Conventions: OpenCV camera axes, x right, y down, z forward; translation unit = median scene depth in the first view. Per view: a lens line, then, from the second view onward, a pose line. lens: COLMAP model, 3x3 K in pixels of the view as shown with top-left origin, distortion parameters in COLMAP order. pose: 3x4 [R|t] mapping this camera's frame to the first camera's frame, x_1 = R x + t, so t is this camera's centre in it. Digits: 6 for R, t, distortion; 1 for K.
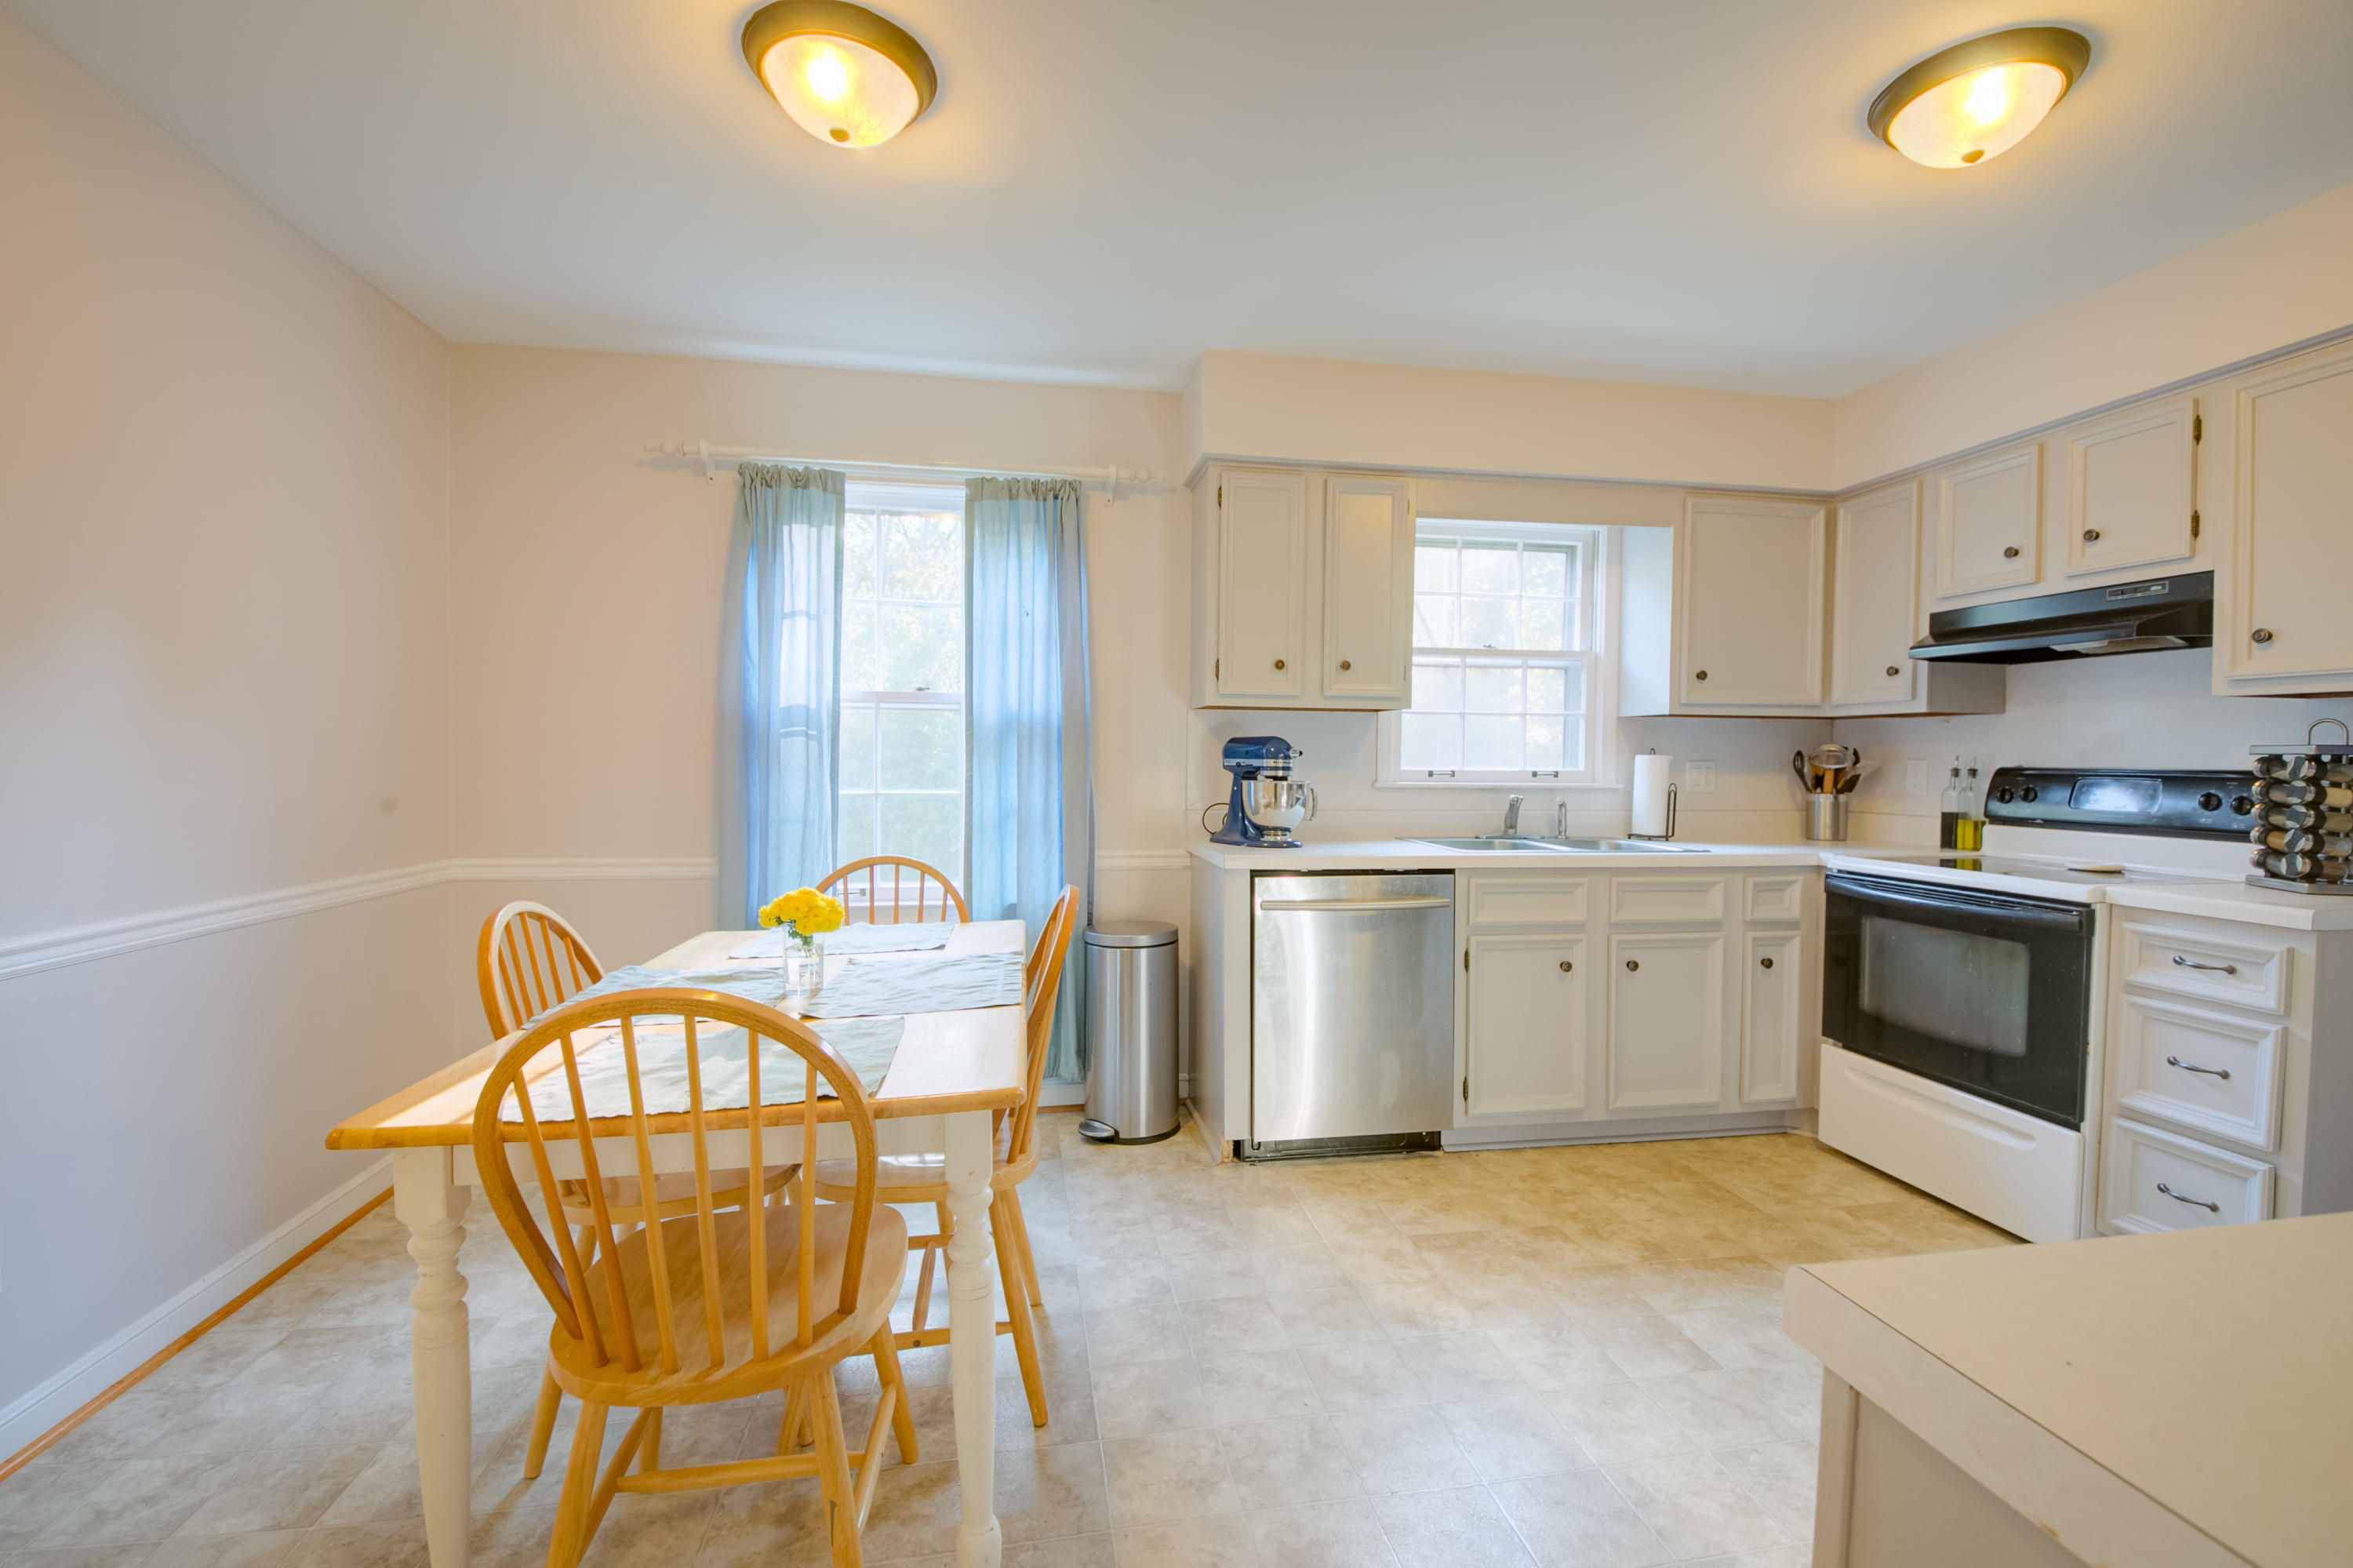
lens RADIAL K [[1008.7, 0, 1183.5], [0, 1008.7, 788.4], [0, 0, 1]] dist [0.000565, 0.000030]
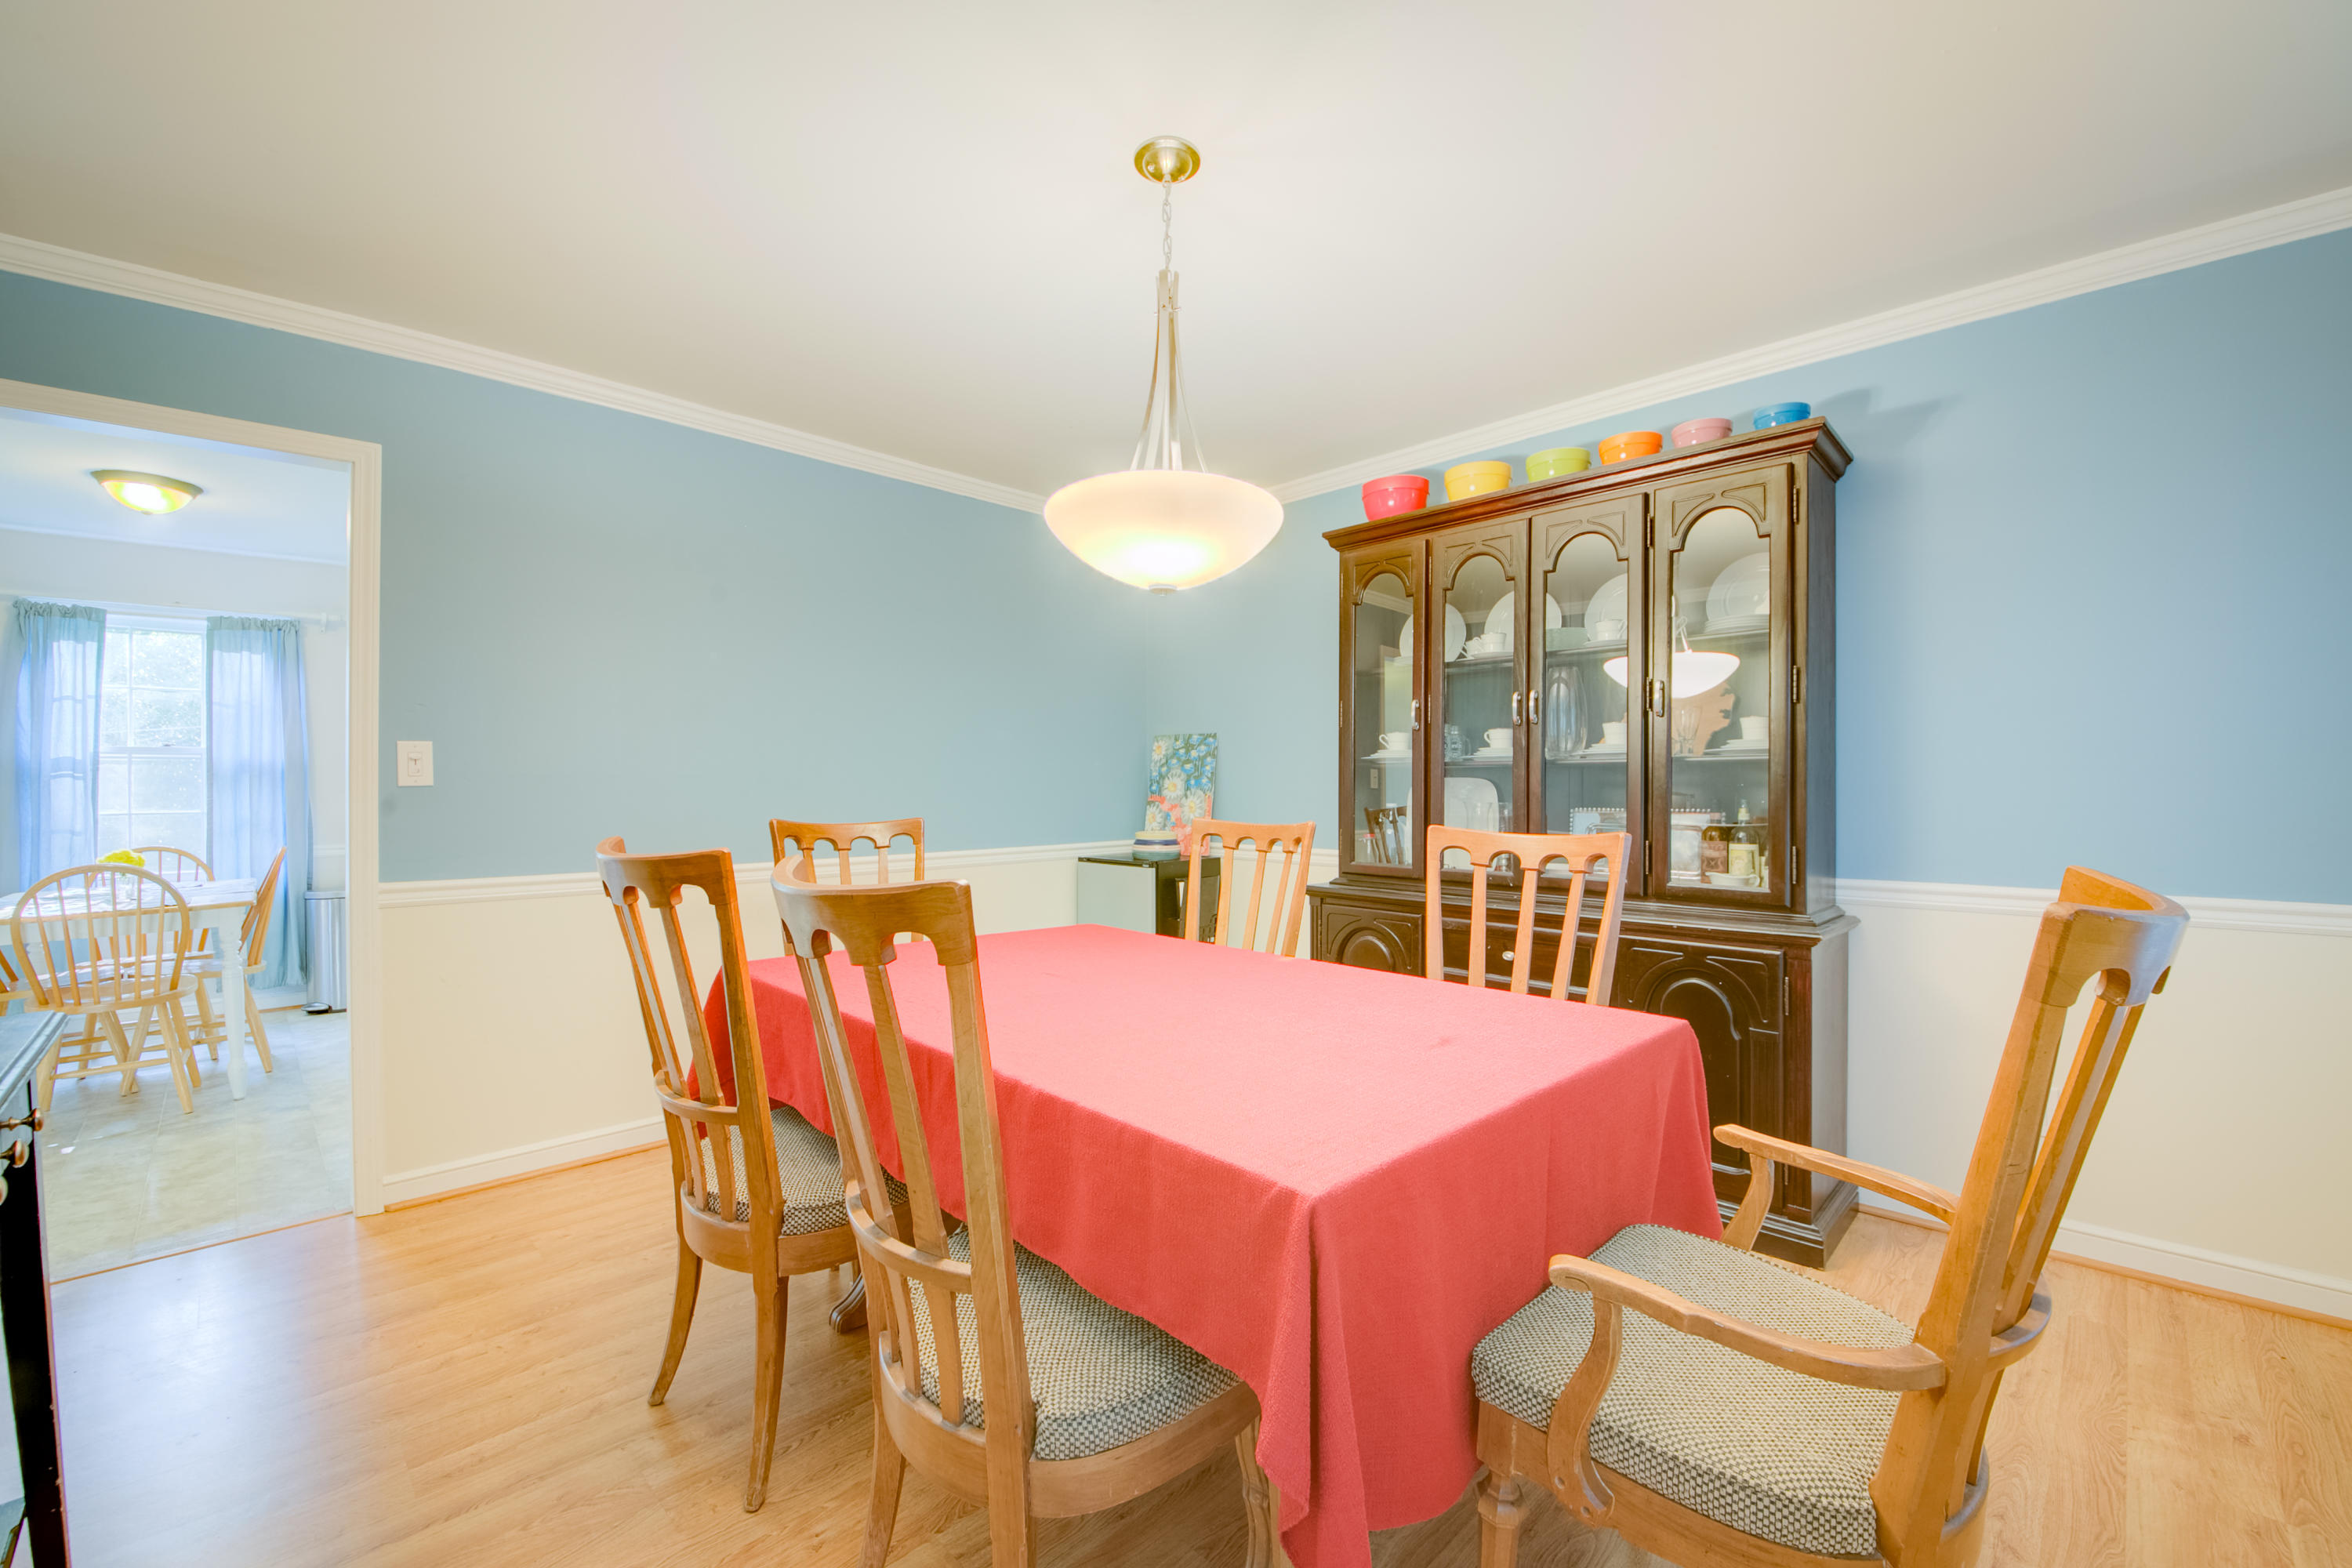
lens RADIAL K [[953.2, 0, 1170.3], [0, 953.2, 779.4], [0, 0, 1]] dist [-0.025647, -0.001047]
pose [[0.812759, -0.011072, 0.582495, 0.176218], [0.027728, 0.999422, -0.019692, 0.026430], [-0.581940, 0.032156, 0.812596, -1.117359]]
